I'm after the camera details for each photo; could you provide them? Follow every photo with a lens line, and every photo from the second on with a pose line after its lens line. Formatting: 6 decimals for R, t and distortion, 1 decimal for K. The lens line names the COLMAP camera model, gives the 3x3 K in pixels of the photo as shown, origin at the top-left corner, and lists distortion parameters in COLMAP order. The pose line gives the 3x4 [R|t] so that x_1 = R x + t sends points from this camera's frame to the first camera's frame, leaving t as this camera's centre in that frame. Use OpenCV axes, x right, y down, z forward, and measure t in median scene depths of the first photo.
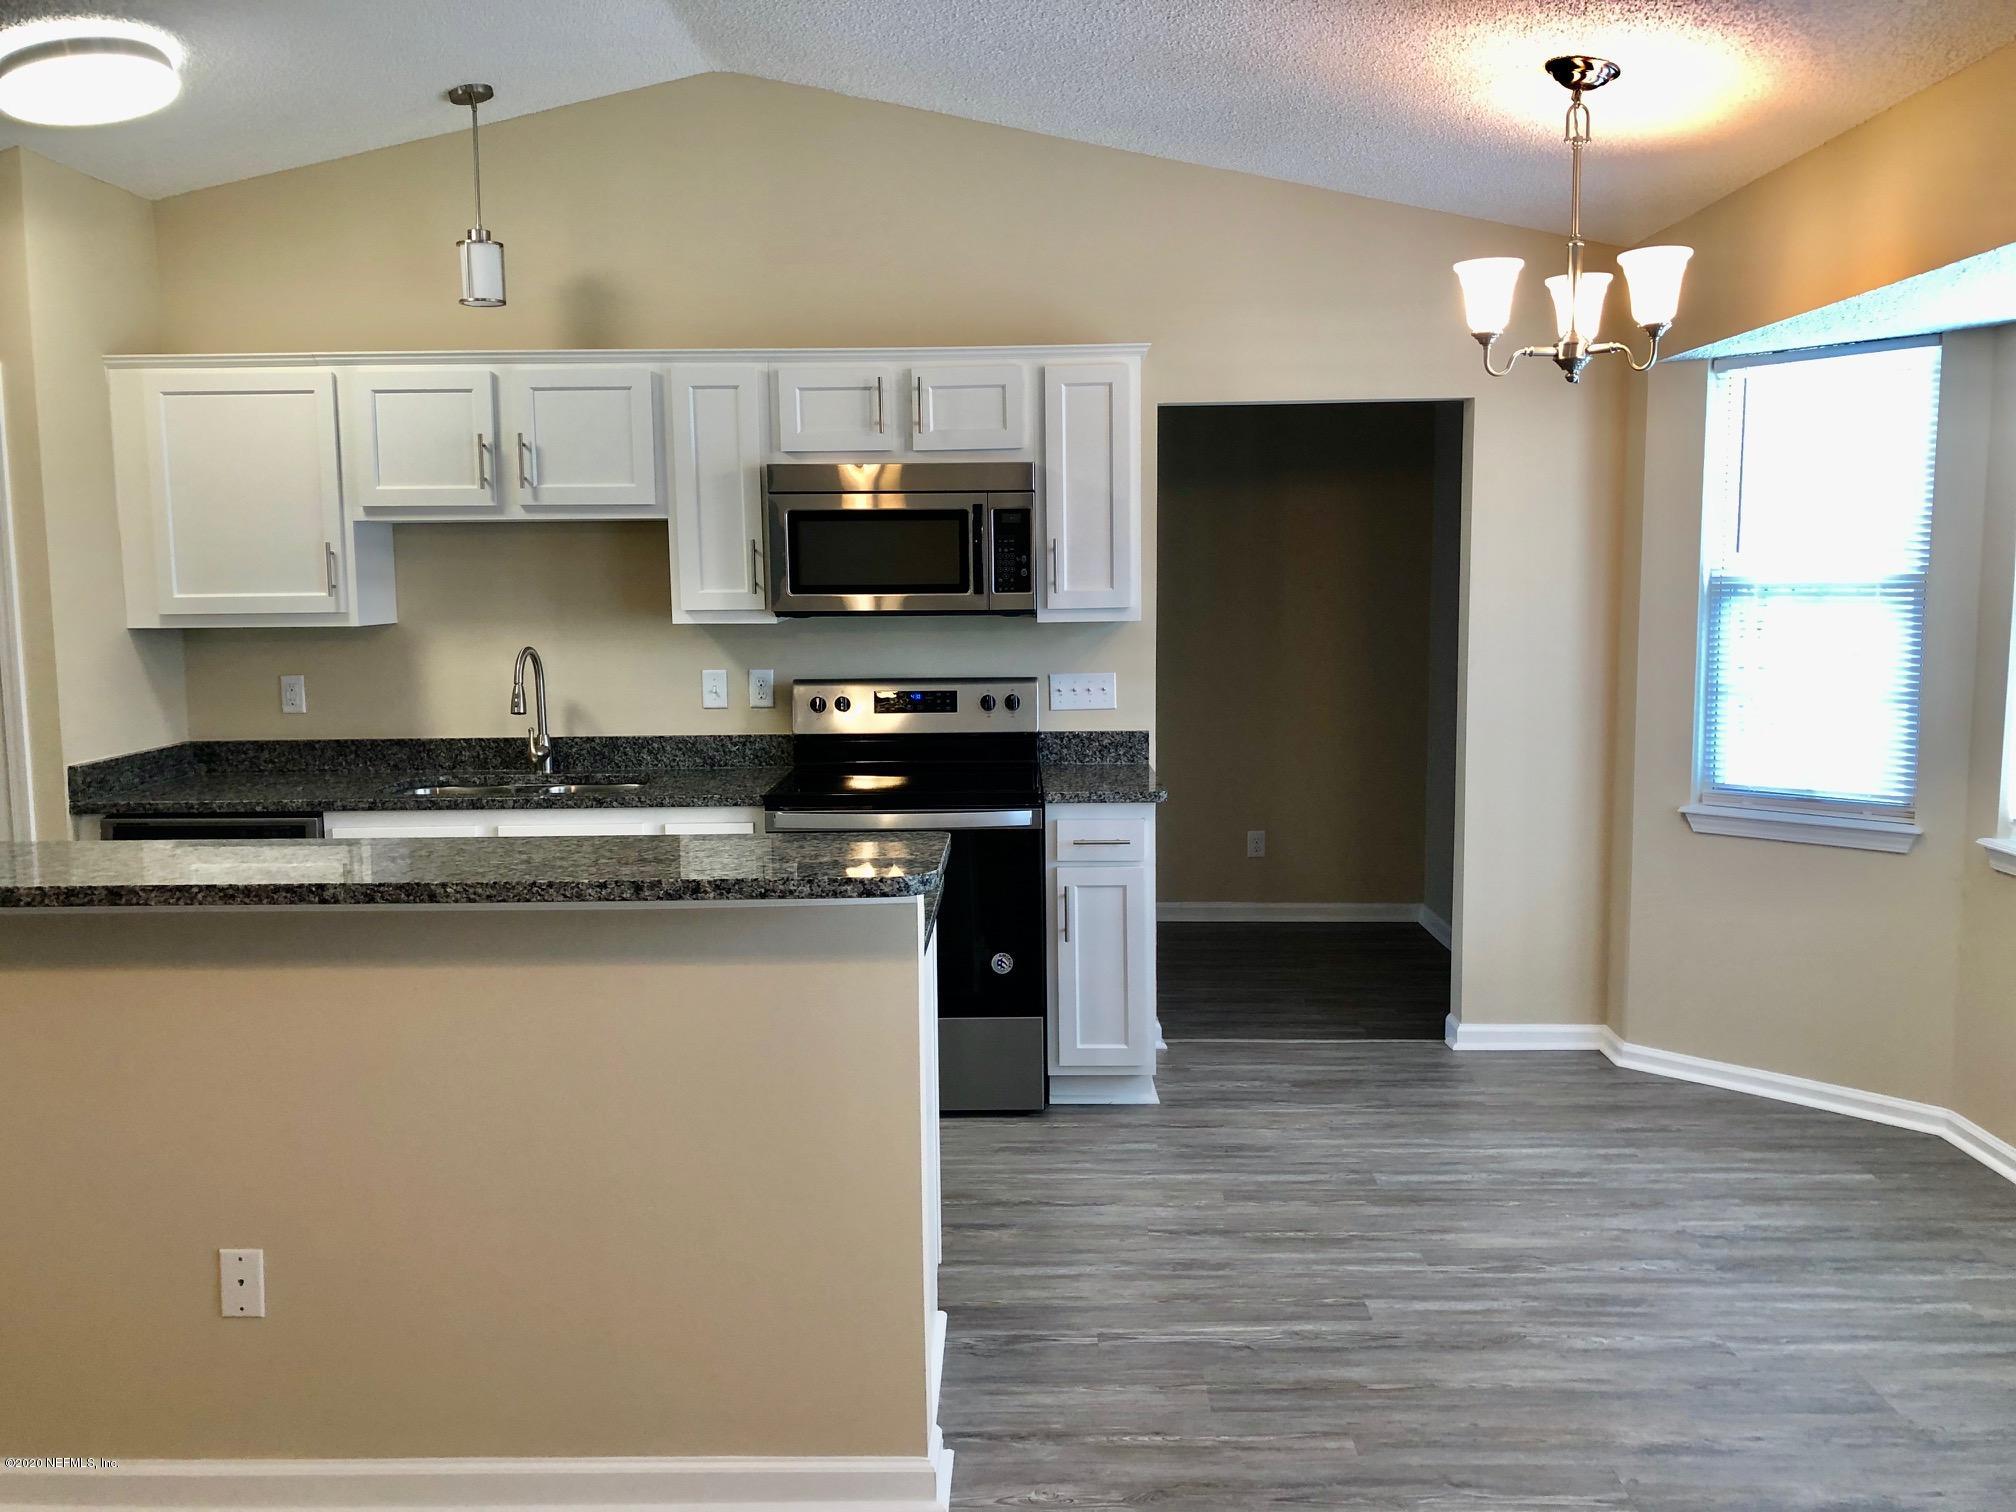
lens RADIAL K [[1647.9, 0, 1004.6], [0, 1647.9, 739.5], [0, 0, 1]] dist [0.050557, -0.043436]
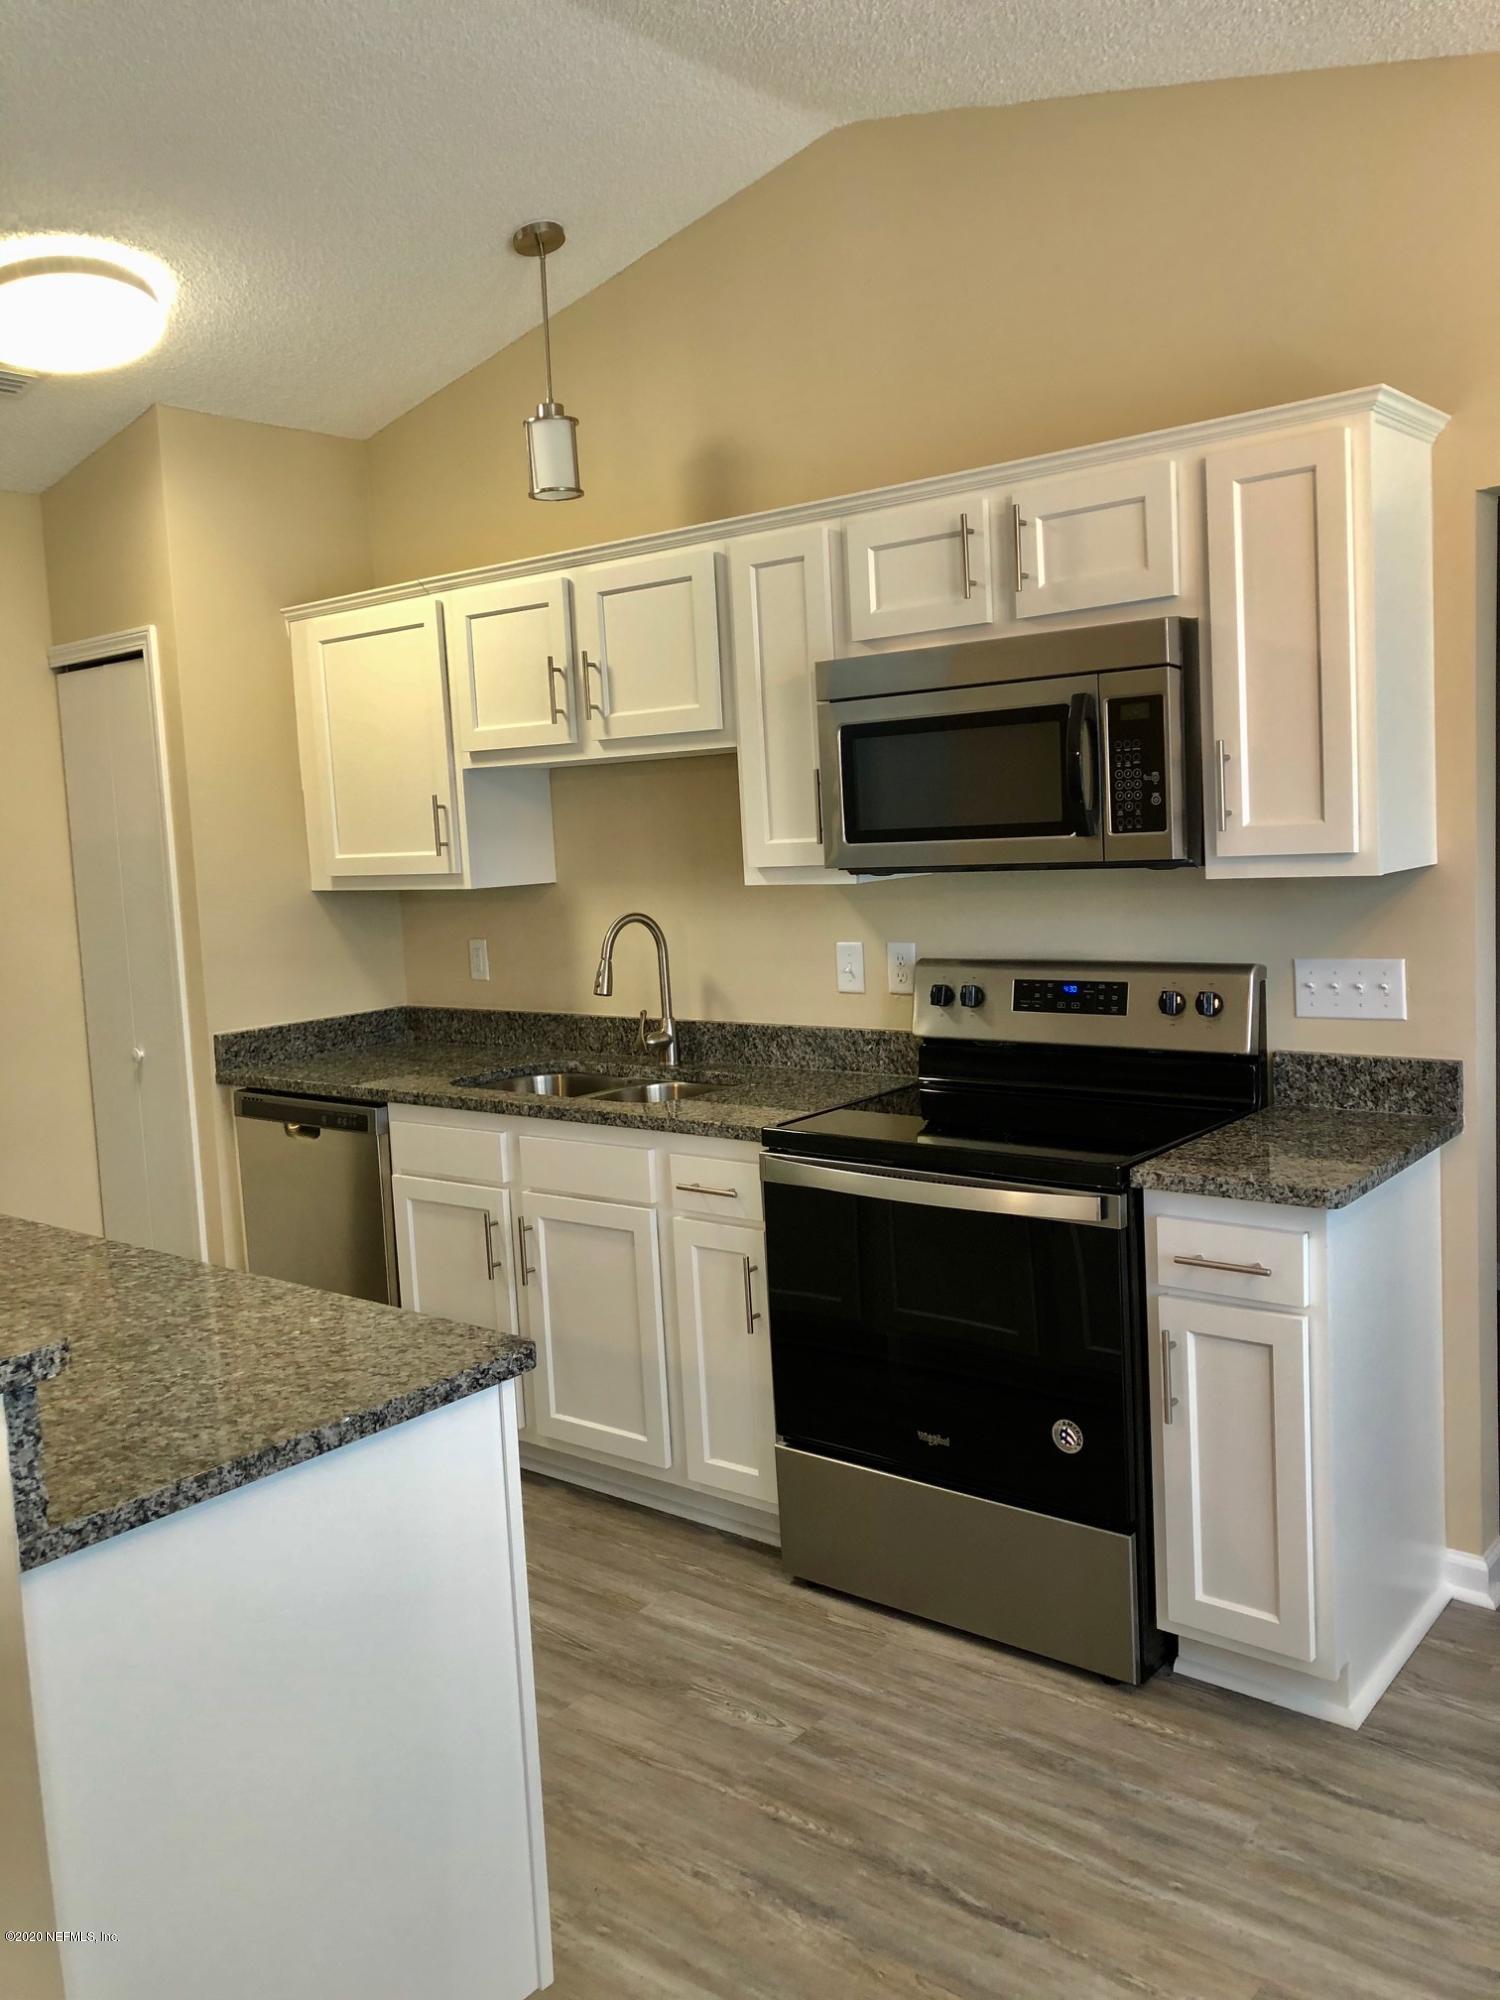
lens RADIAL K [[1634.8, 0, 716.9], [0, 1634.8, 995.3], [0, 0, 1]] dist [0.050557, -0.043436]
pose [[0.774932, 0.039456, -0.630812, 0.268575], [-0.023496, 0.999158, 0.033632, -0.045114], [0.631608, -0.011241, 0.775206, 0.418797]]
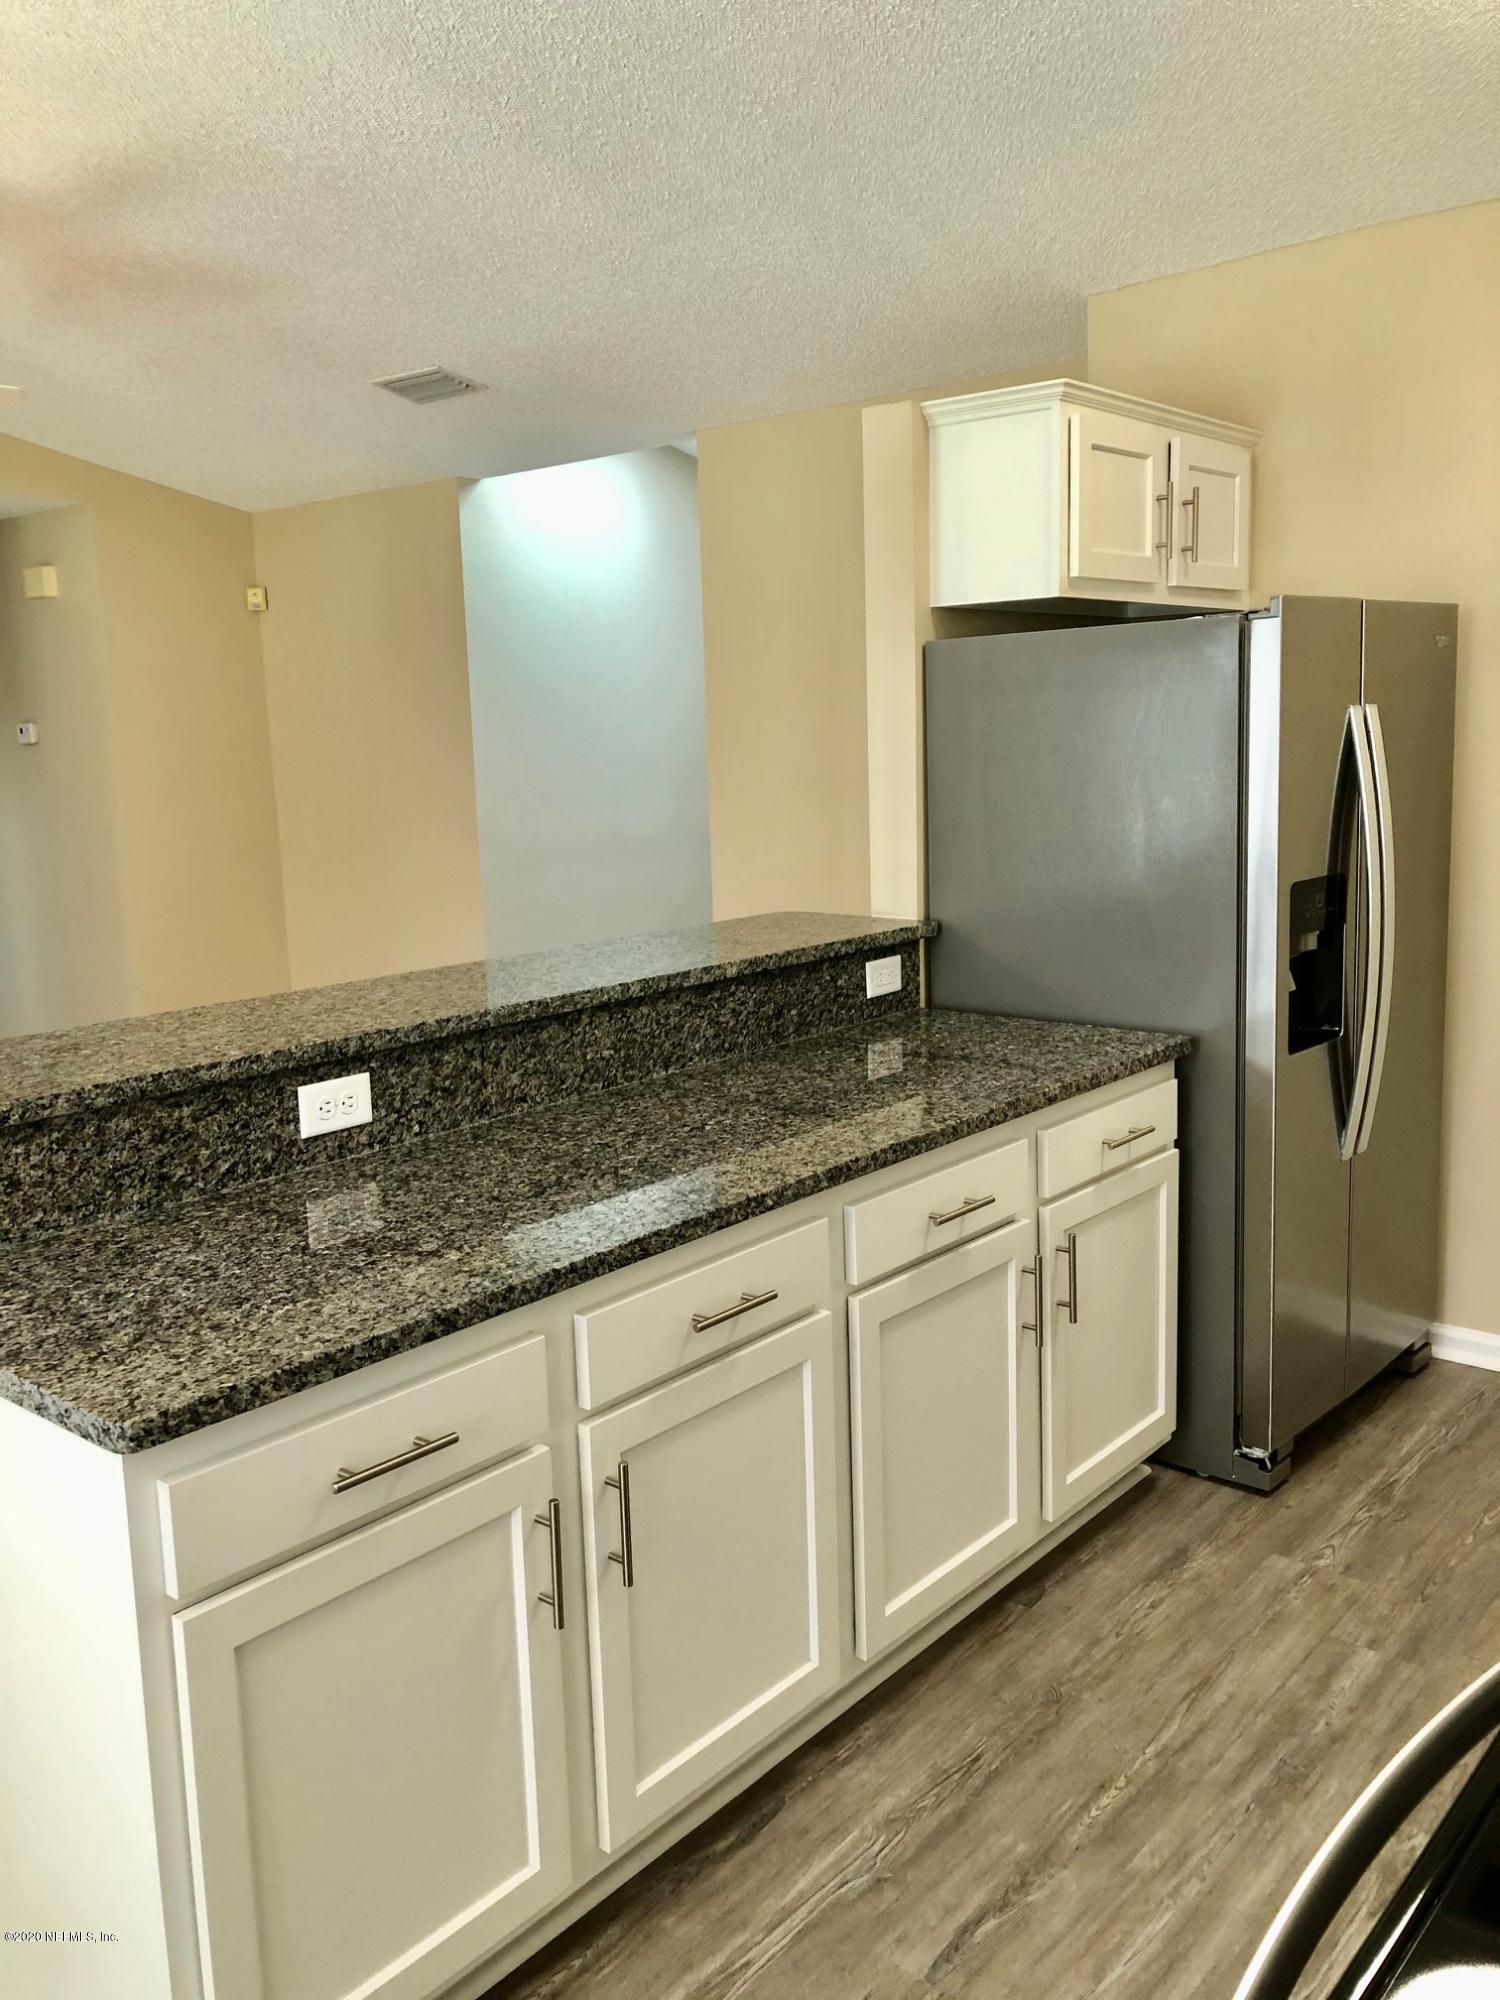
lens RADIAL K [[1634.8, 0, 749.1], [0, 1634.8, 1014.6], [0, 0, 1]] dist [0.050557, -0.043436]
pose [[-0.638240, 0.168389, -0.751195, 0.117107], [-0.042725, 0.966533, 0.252960, -0.101946], [0.768651, 0.193545, -0.609686, 0.985691]]
